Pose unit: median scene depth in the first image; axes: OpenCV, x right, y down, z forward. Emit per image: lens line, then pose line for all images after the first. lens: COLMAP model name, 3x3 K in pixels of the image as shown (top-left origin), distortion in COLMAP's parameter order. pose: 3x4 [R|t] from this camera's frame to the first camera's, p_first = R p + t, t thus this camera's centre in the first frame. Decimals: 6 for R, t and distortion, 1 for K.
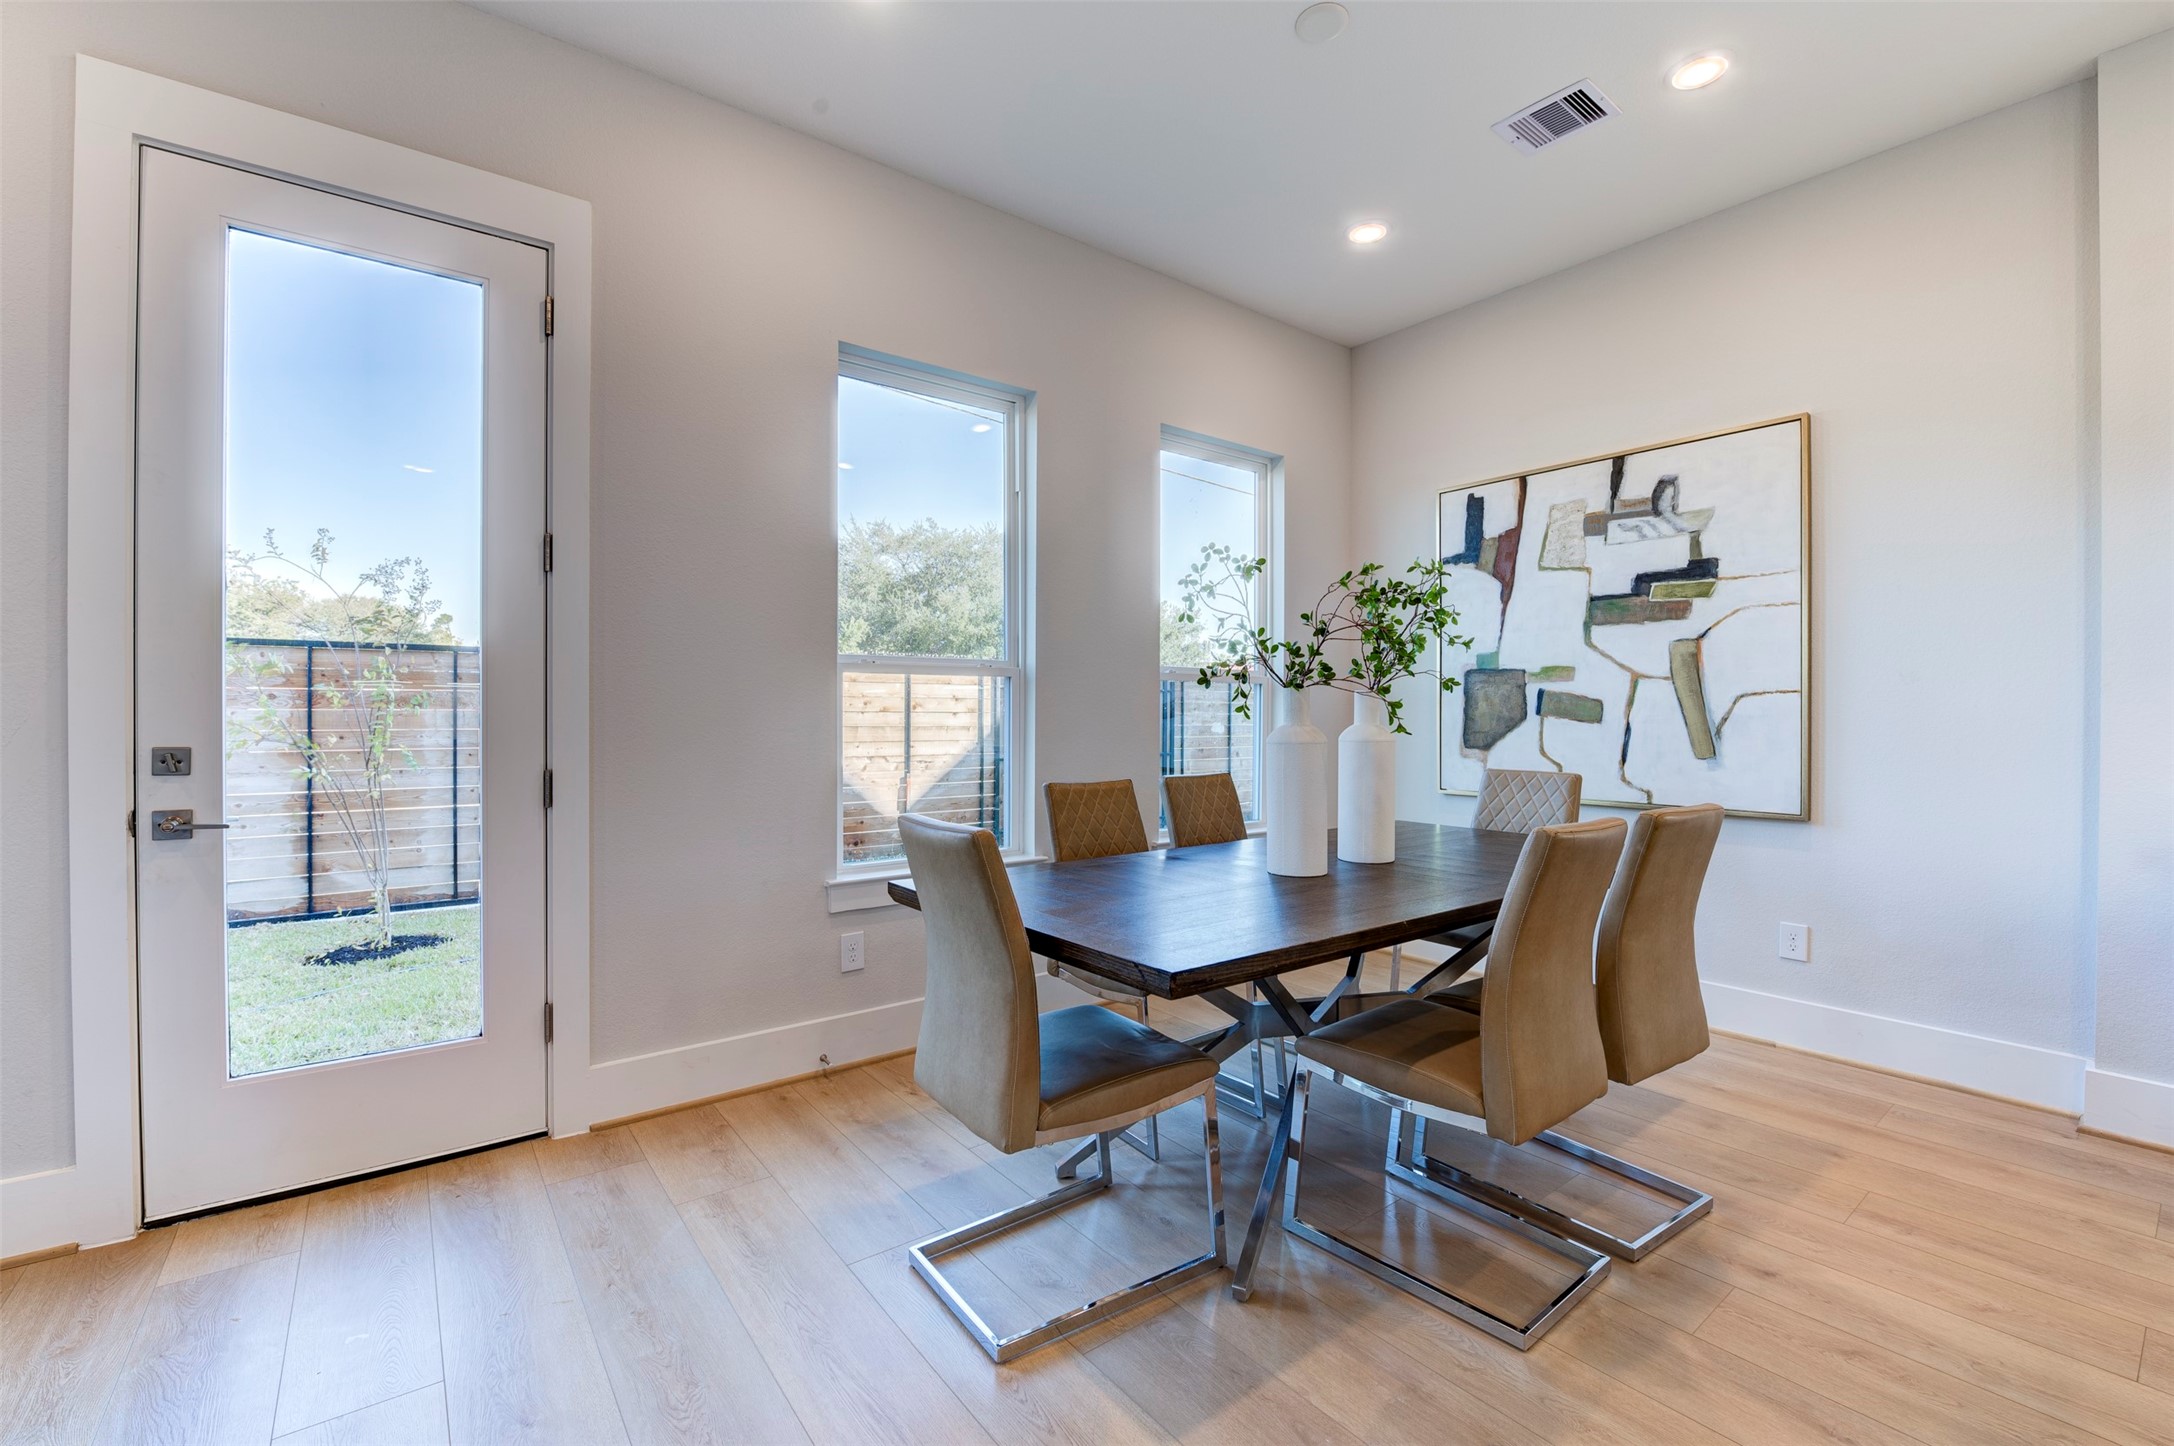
lens RADIAL K [[911.5, 0, 1087.0], [0, 911.5, 715.6], [0, 0, 1]] dist [-0.015090, -0.000594]
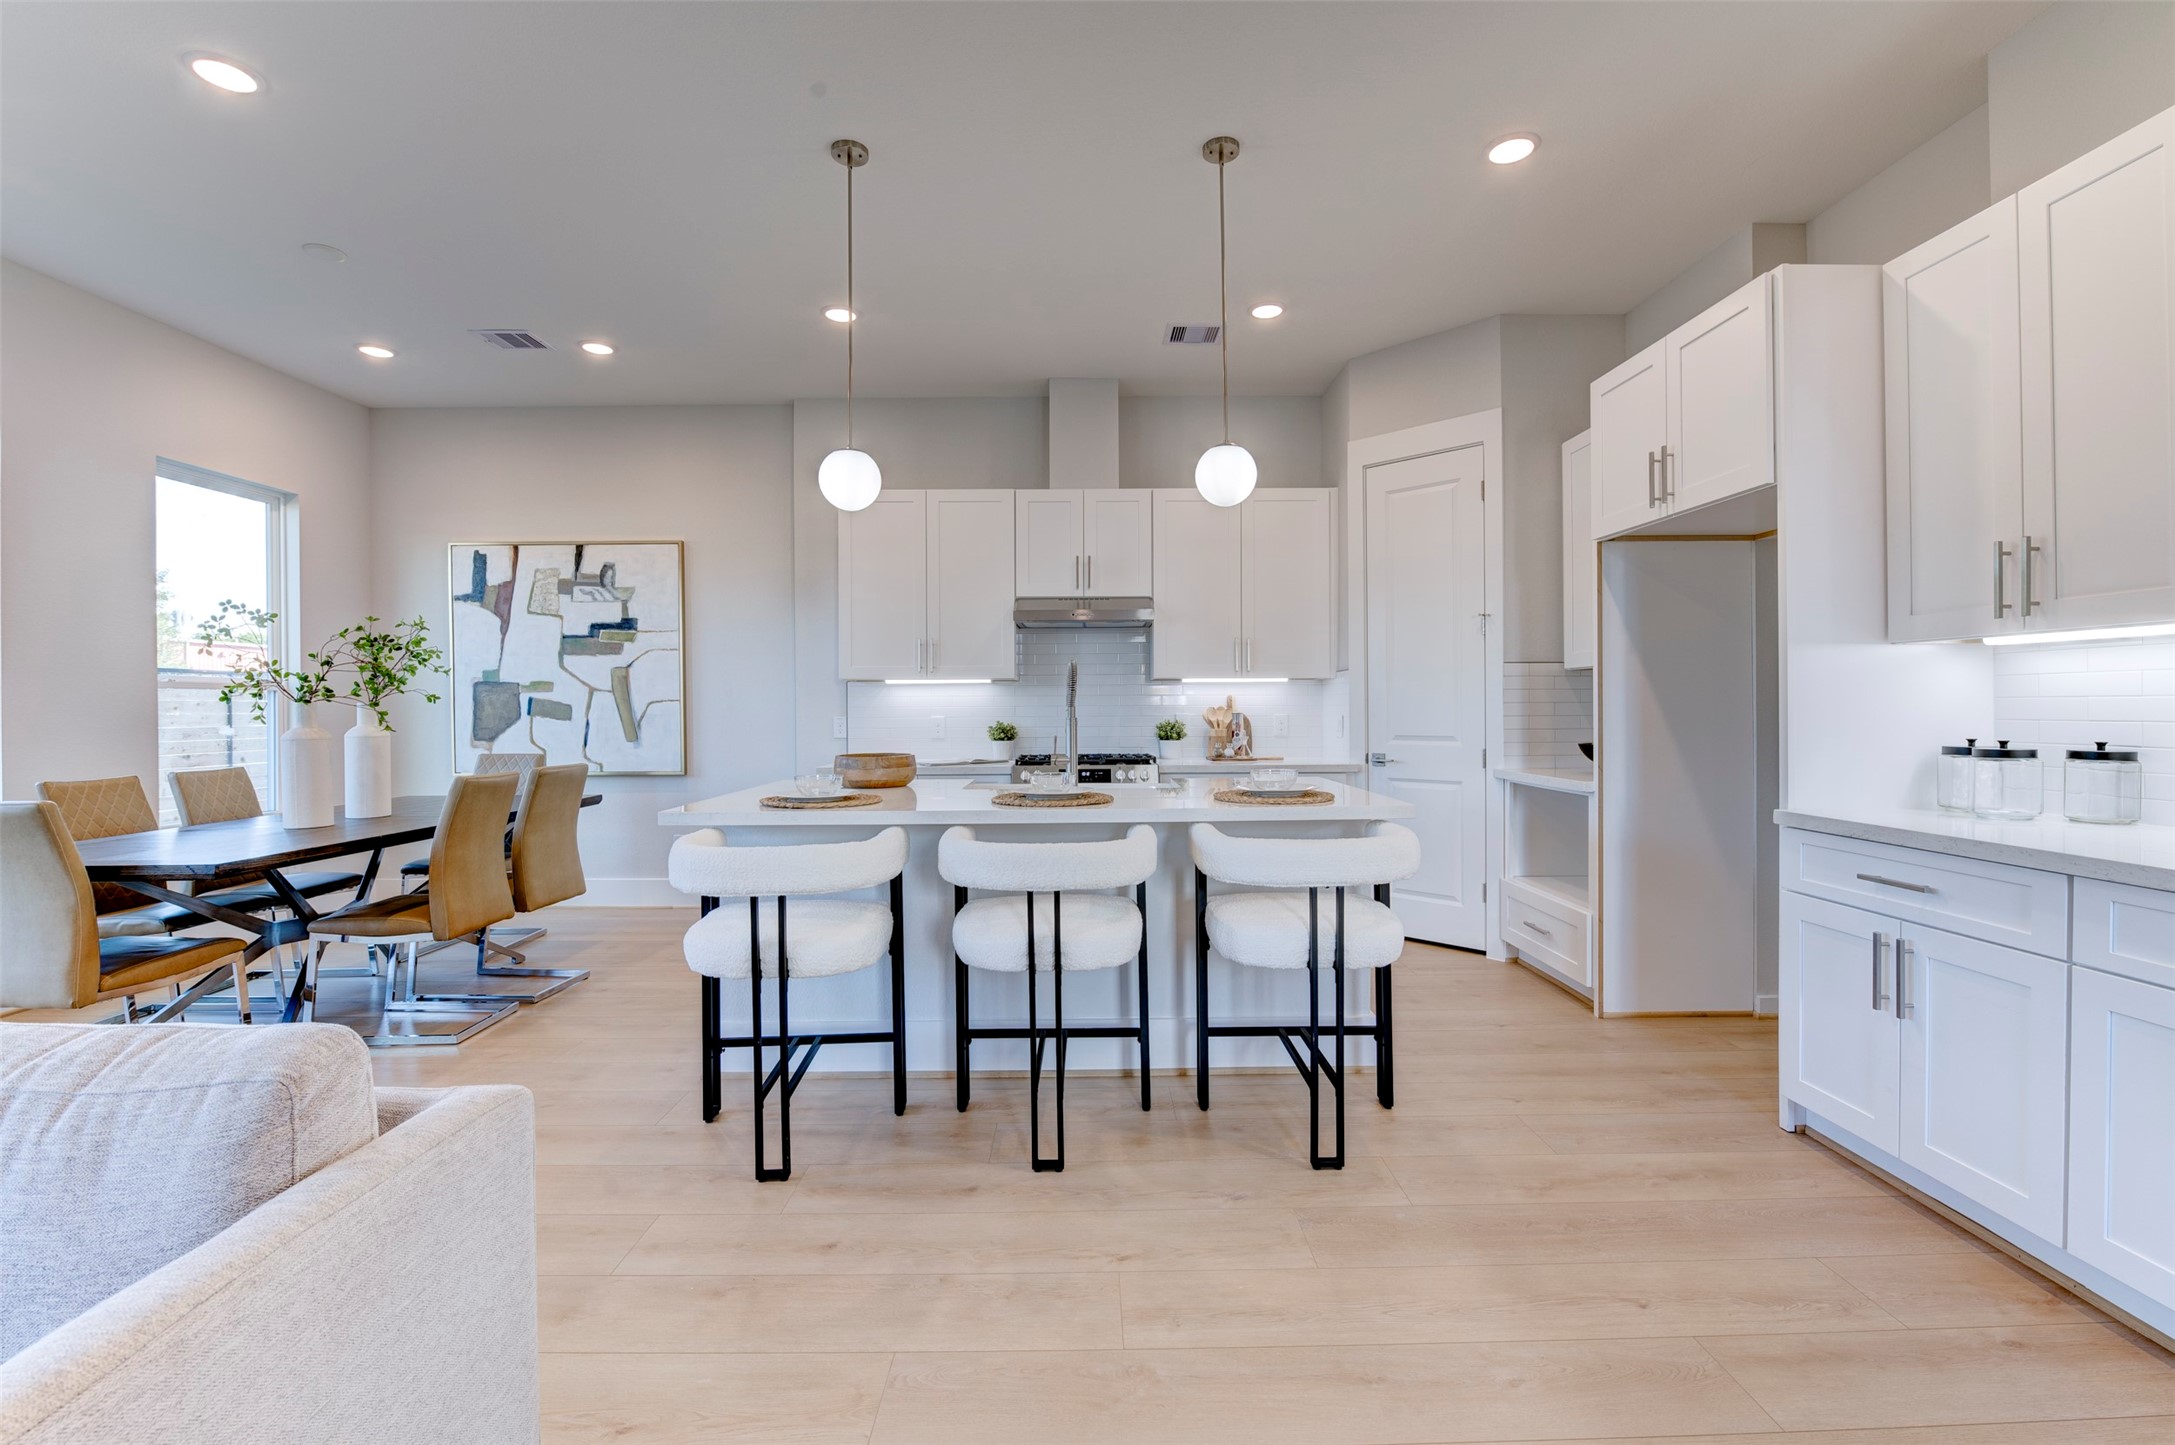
lens RADIAL K [[911.9, 0, 1087.5], [0, 911.9, 715.1], [0, 0, 1]] dist [-0.015090, -0.000594]
pose [[0.603828, -0.013851, 0.796994, -0.119700], [0.008486, 0.999904, 0.010948, -0.010338], [-0.797069, 0.000152, 0.603888, -0.628649]]
